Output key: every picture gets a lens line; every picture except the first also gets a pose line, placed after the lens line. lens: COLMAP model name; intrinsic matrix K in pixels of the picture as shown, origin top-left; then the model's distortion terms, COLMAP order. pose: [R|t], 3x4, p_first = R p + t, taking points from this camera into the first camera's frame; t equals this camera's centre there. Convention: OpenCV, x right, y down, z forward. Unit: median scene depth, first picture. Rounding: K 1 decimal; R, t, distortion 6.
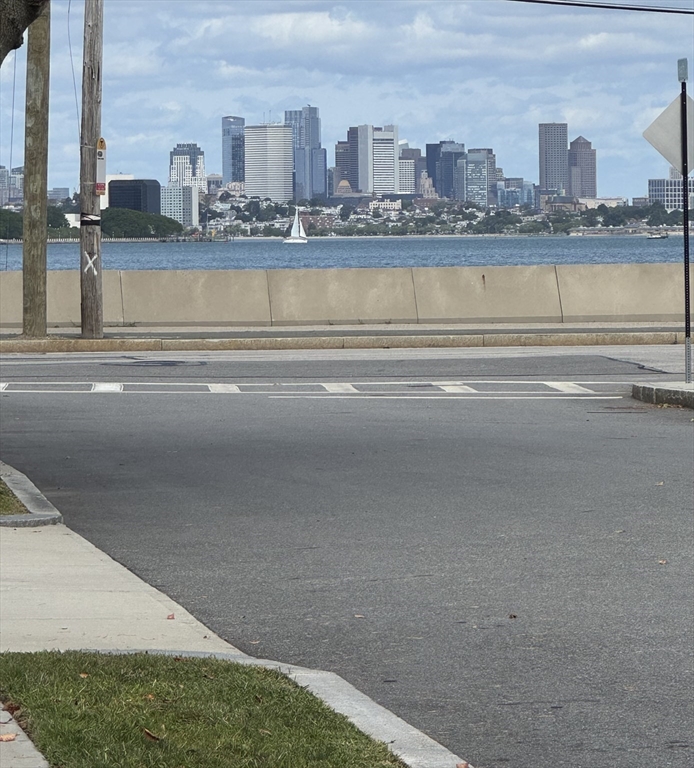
lens RADIAL K [[4099.1, 0, 347.0], [0, 4099.1, 384.0], [0, 0, 1]] dist [-0.322554, -10.745568]
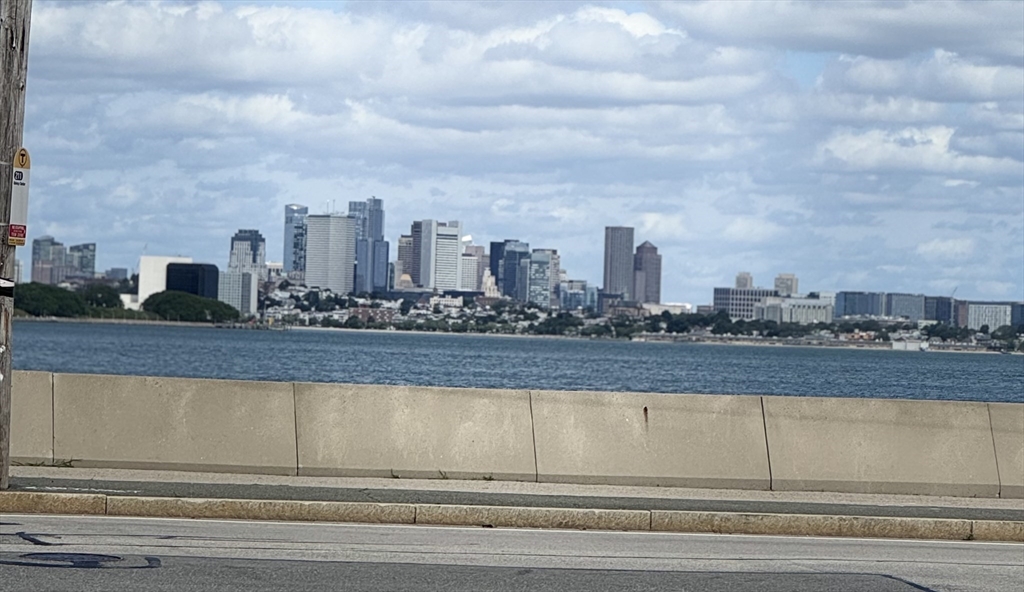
lens RADIAL K [[3166.1, 0, 512.0], [0, 3166.1, 296.0], [0, 0, 1]] dist [-0.108847, 0.086498]
pose [[0.998255, 0.047169, 0.035526, -0.002038], [-0.045429, 0.997799, -0.048307, -0.008795], [-0.037726, 0.046609, 0.998201, 0.237427]]
